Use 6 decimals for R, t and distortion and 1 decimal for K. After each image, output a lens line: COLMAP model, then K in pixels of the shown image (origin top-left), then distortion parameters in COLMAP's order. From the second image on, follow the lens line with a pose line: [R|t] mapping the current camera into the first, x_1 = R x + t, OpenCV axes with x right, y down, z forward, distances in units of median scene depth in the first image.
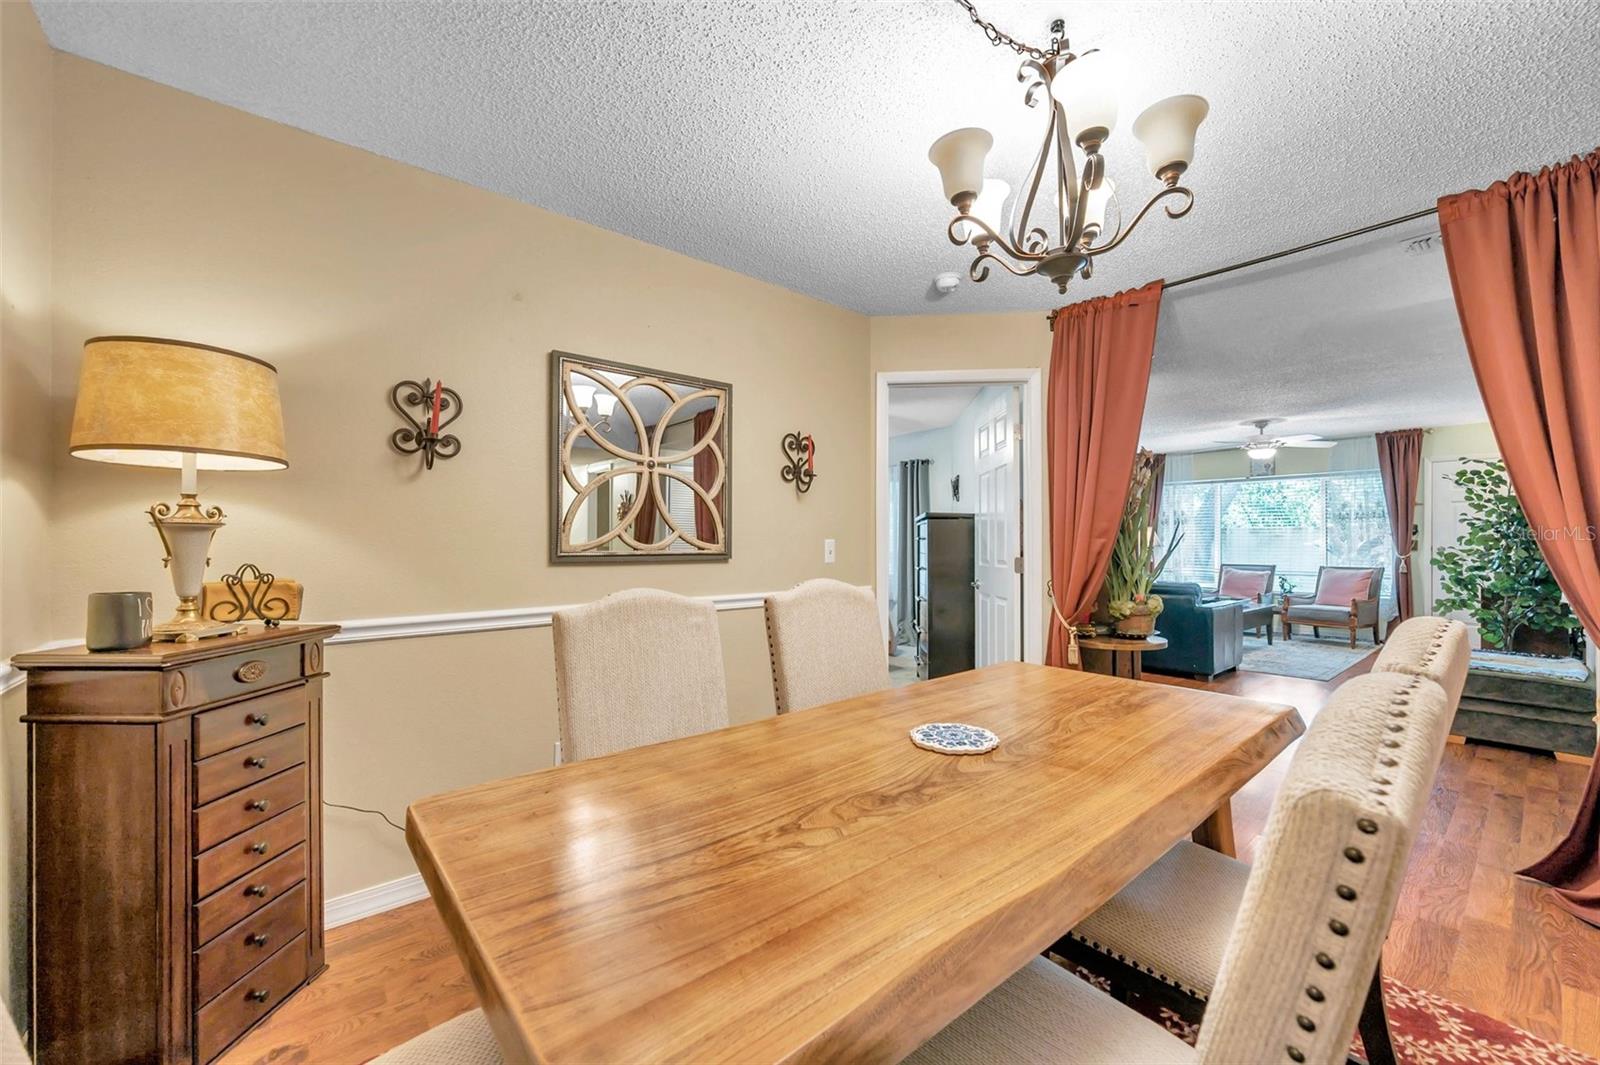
lens RADIAL K [[632.1, 0, 800.1], [0, 632.1, 532.9], [0, 0, 1]] dist [-0.001040, -0.000339]
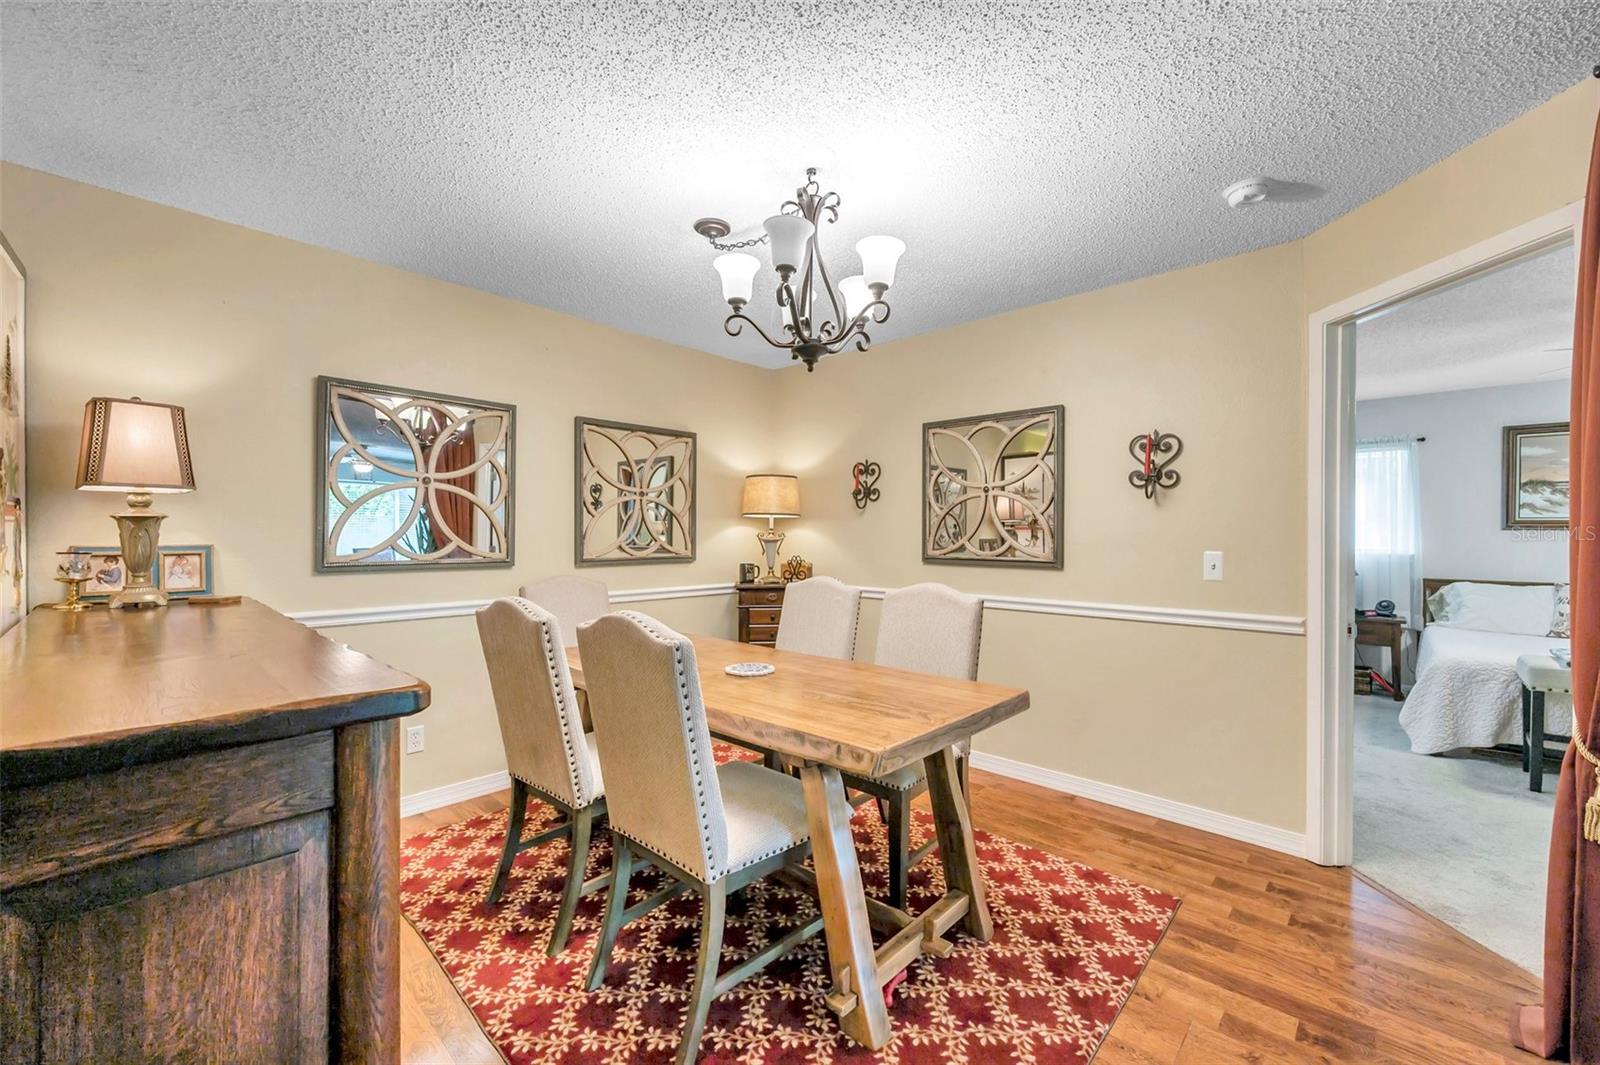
lens RADIAL K [[632.1, 0, 797.3], [0, 632.1, 525.0], [0, 0, 1]] dist [-0.001040, -0.000339]
pose [[0.141767, -0.017580, -0.989744, 1.183378], [0.007374, 0.999833, -0.016703, -0.021678], [0.989873, -0.004931, 0.141873, 0.527188]]
